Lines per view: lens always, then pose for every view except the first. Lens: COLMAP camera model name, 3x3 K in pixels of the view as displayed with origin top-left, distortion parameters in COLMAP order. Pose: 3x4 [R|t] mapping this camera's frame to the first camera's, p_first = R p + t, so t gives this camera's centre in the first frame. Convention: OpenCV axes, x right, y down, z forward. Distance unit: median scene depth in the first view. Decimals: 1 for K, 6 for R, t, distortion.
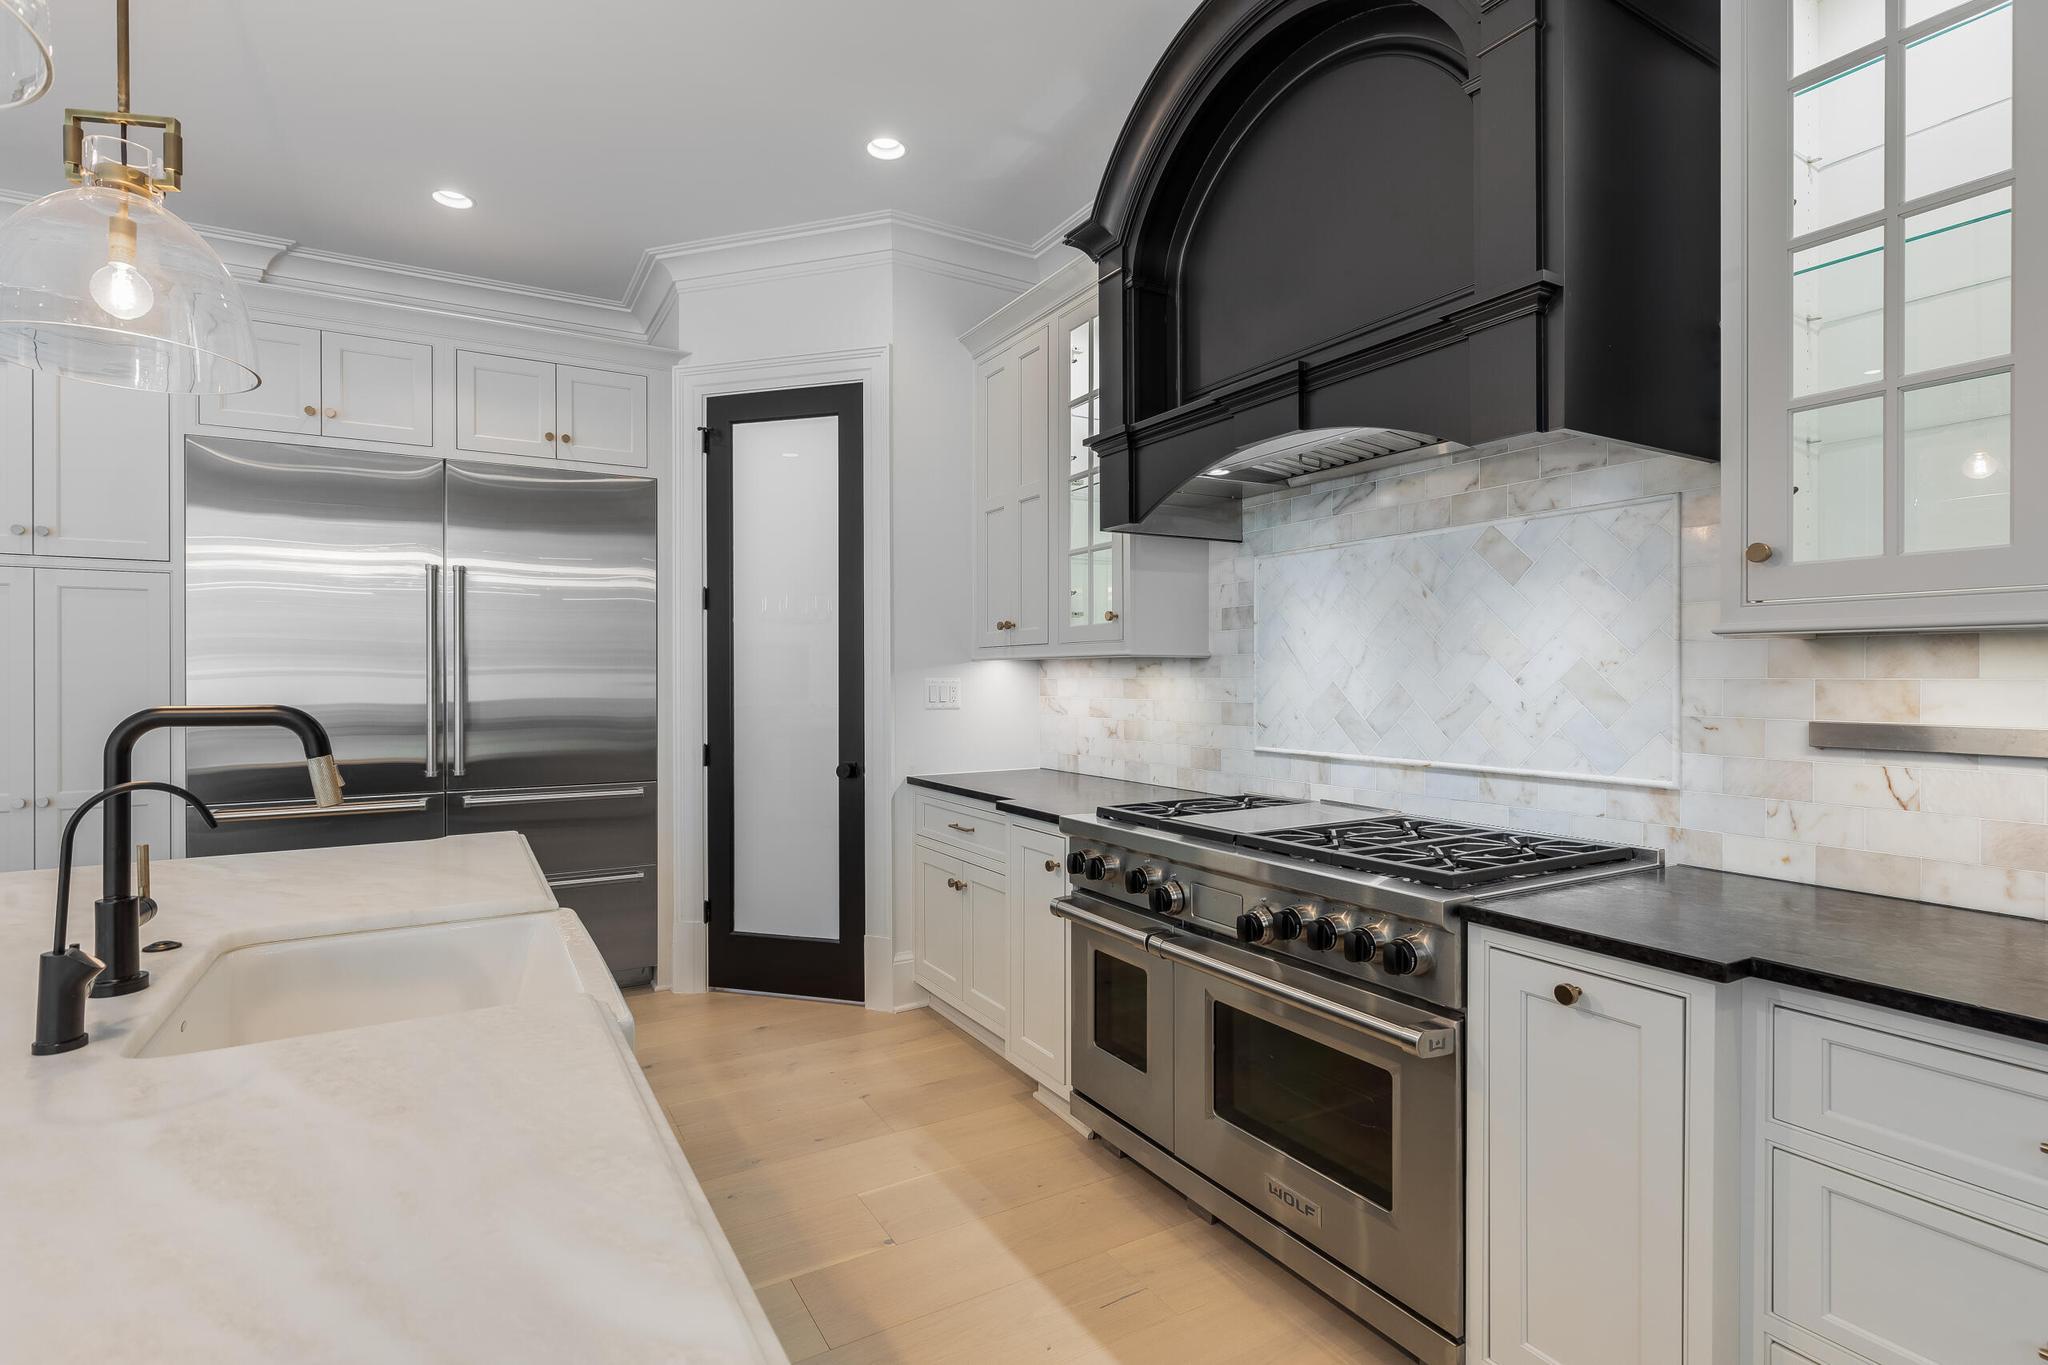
lens RADIAL K [[980.2, 0, 1024.7], [0, 980.2, 683.4], [0, 0, 1]] dist [-0.002003, -0.000543]
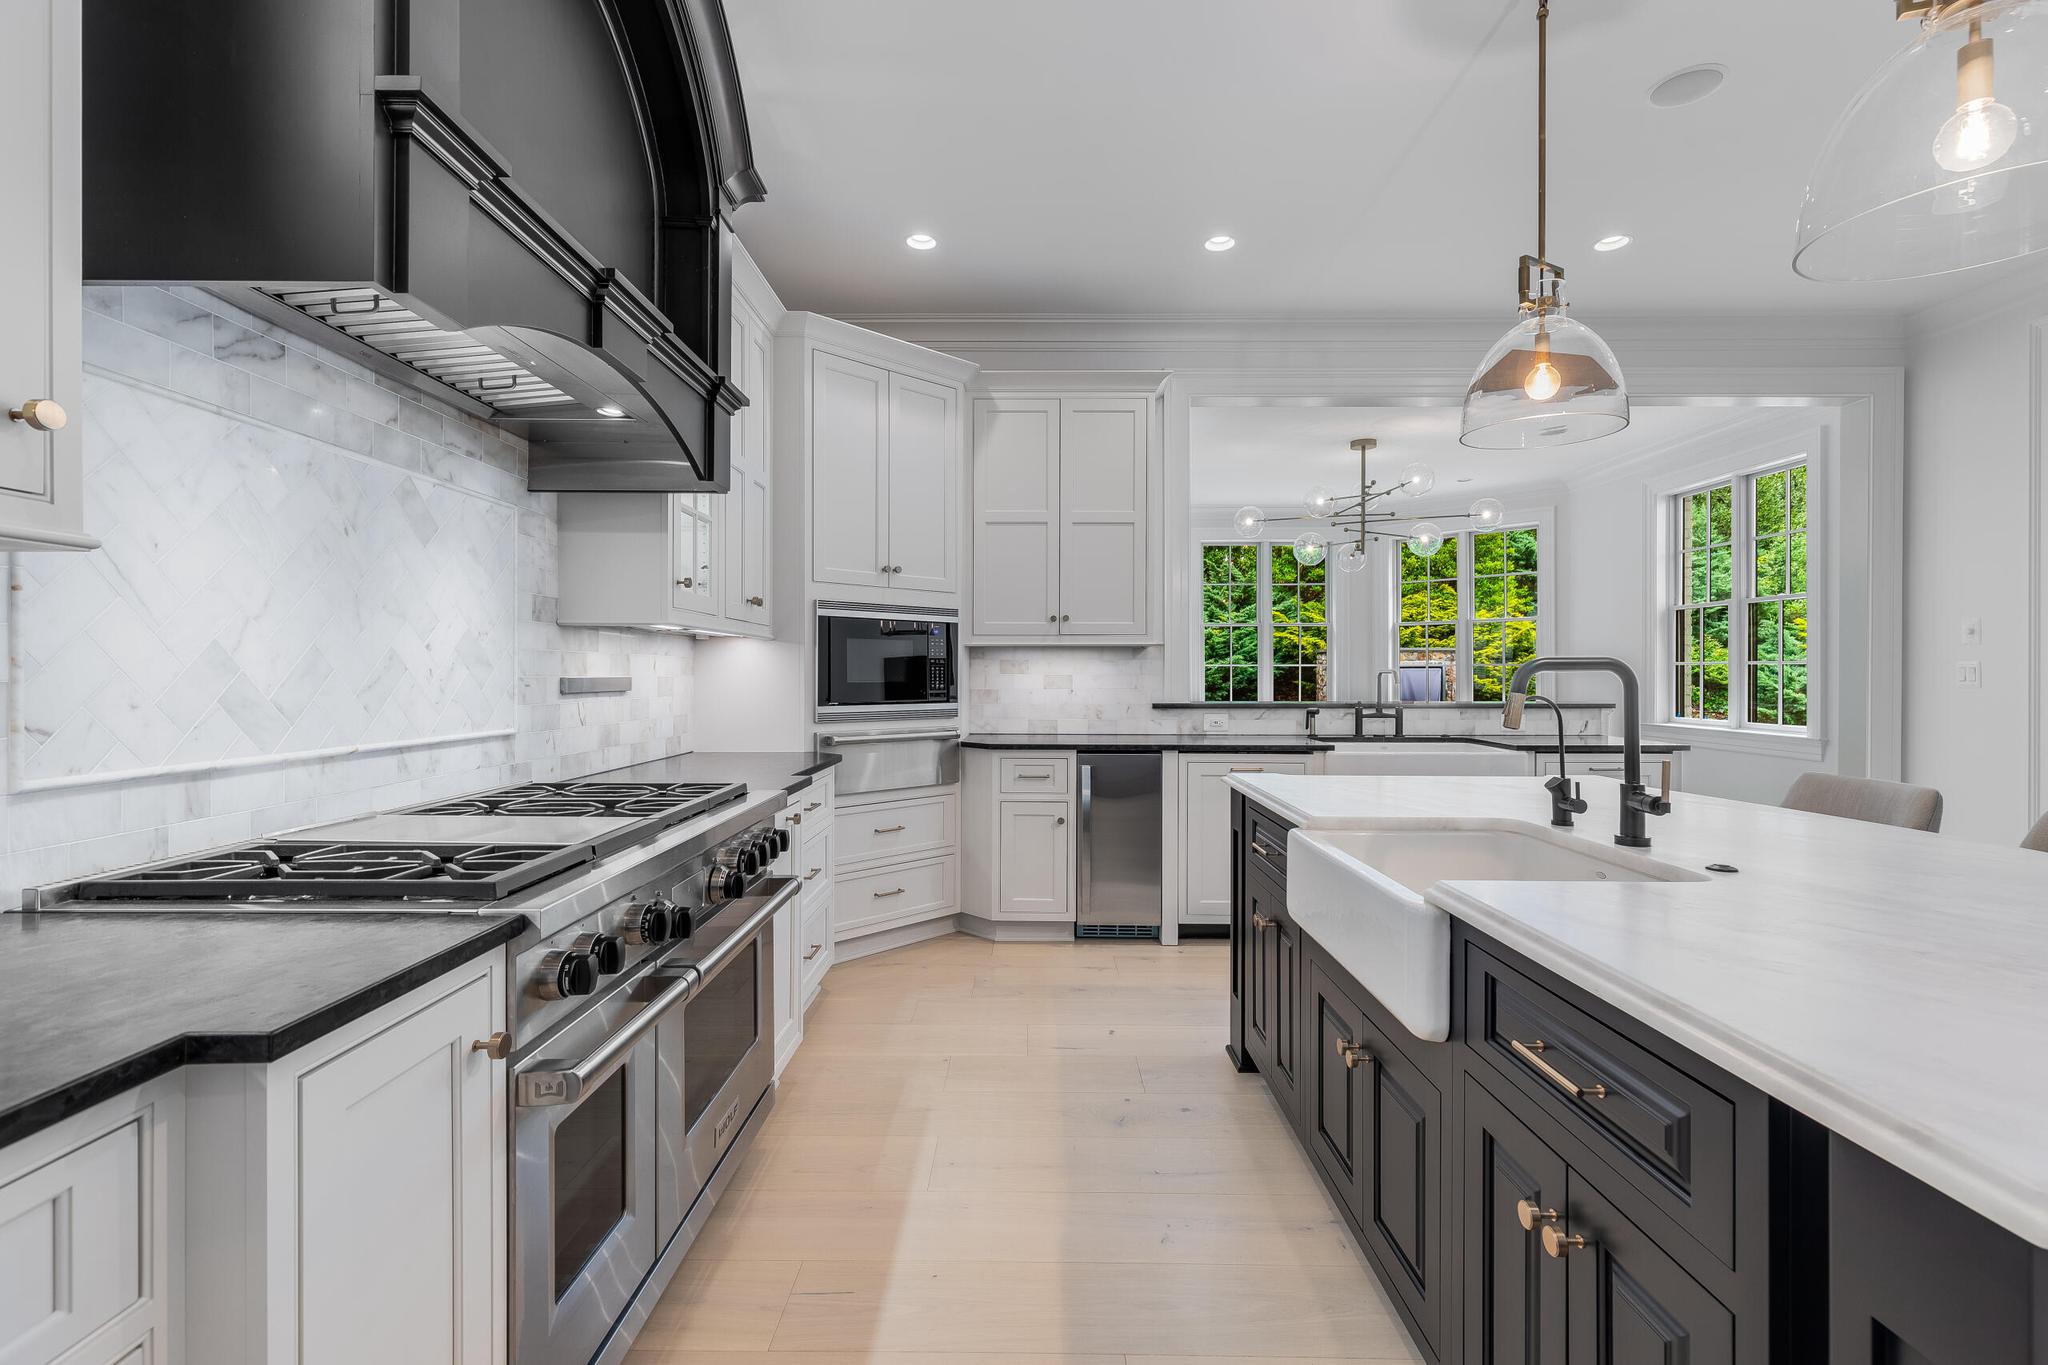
lens RADIAL K [[921.0, 0, 1023.1], [0, 921.0, 669.9], [0, 0, 1]] dist [0.001614, 0.000635]
pose [[-0.857158, 0.003944, 0.515039, -0.448484], [0.005769, 0.999981, 0.001944, 0.020998], [-0.515022, 0.004637, -0.857164, 1.420016]]
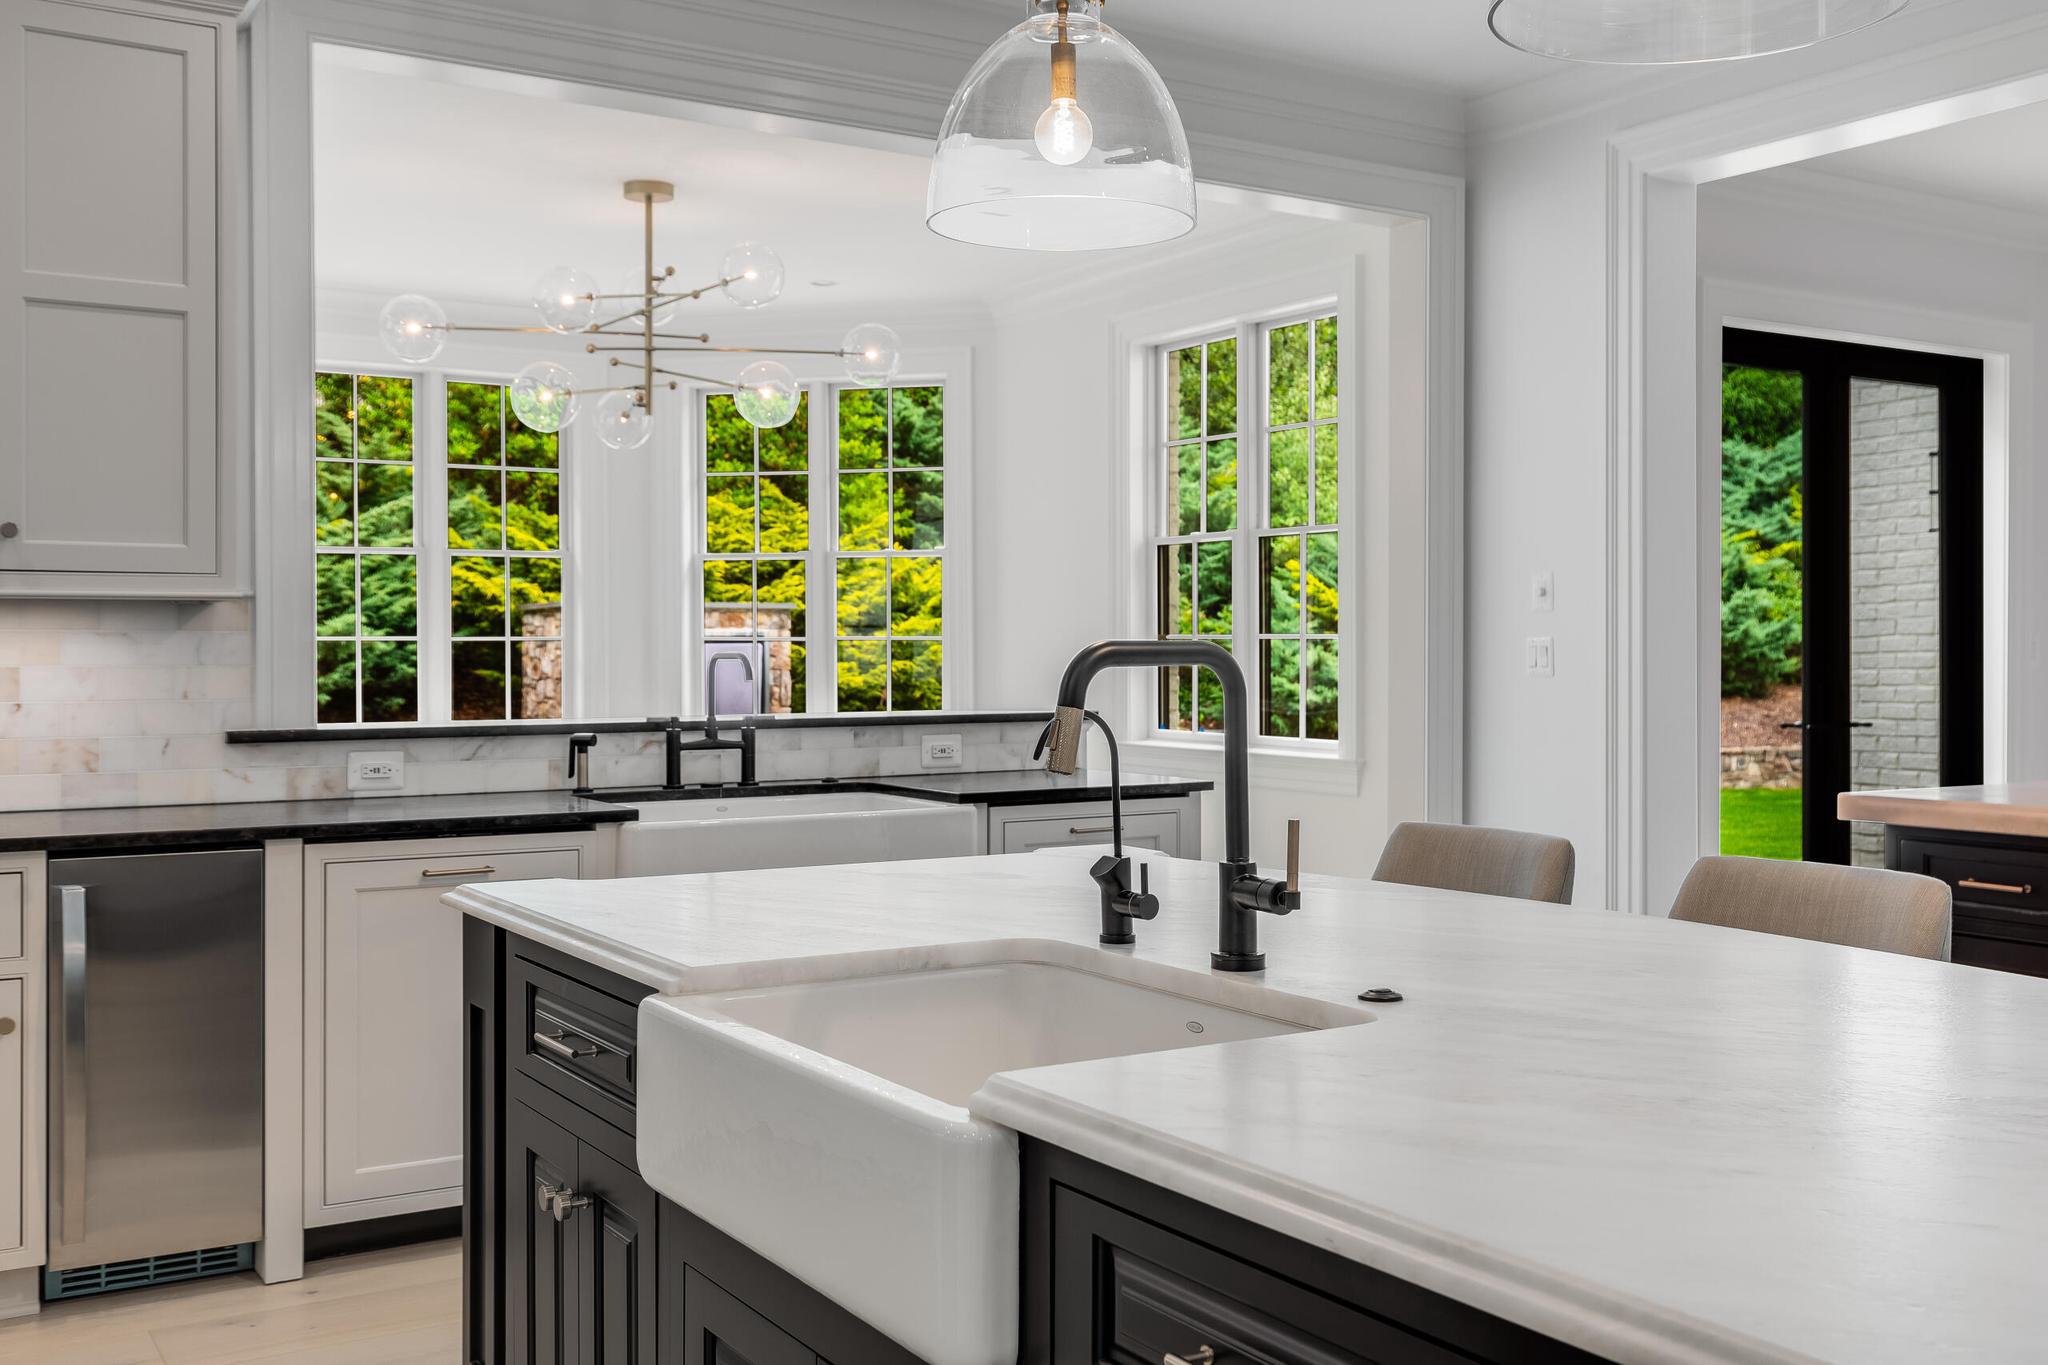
lens RADIAL K [[1957.8, 0, 1018.0], [0, 1957.8, 649.6], [0, 0, 1]] dist [0.004606, 0.000000]
pose [[-0.999505, 0.004999, -0.031071, -0.366081], [0.004740, 0.999954, 0.008396, 0.011667], [0.031111, 0.008245, -0.999482, 1.431800]]
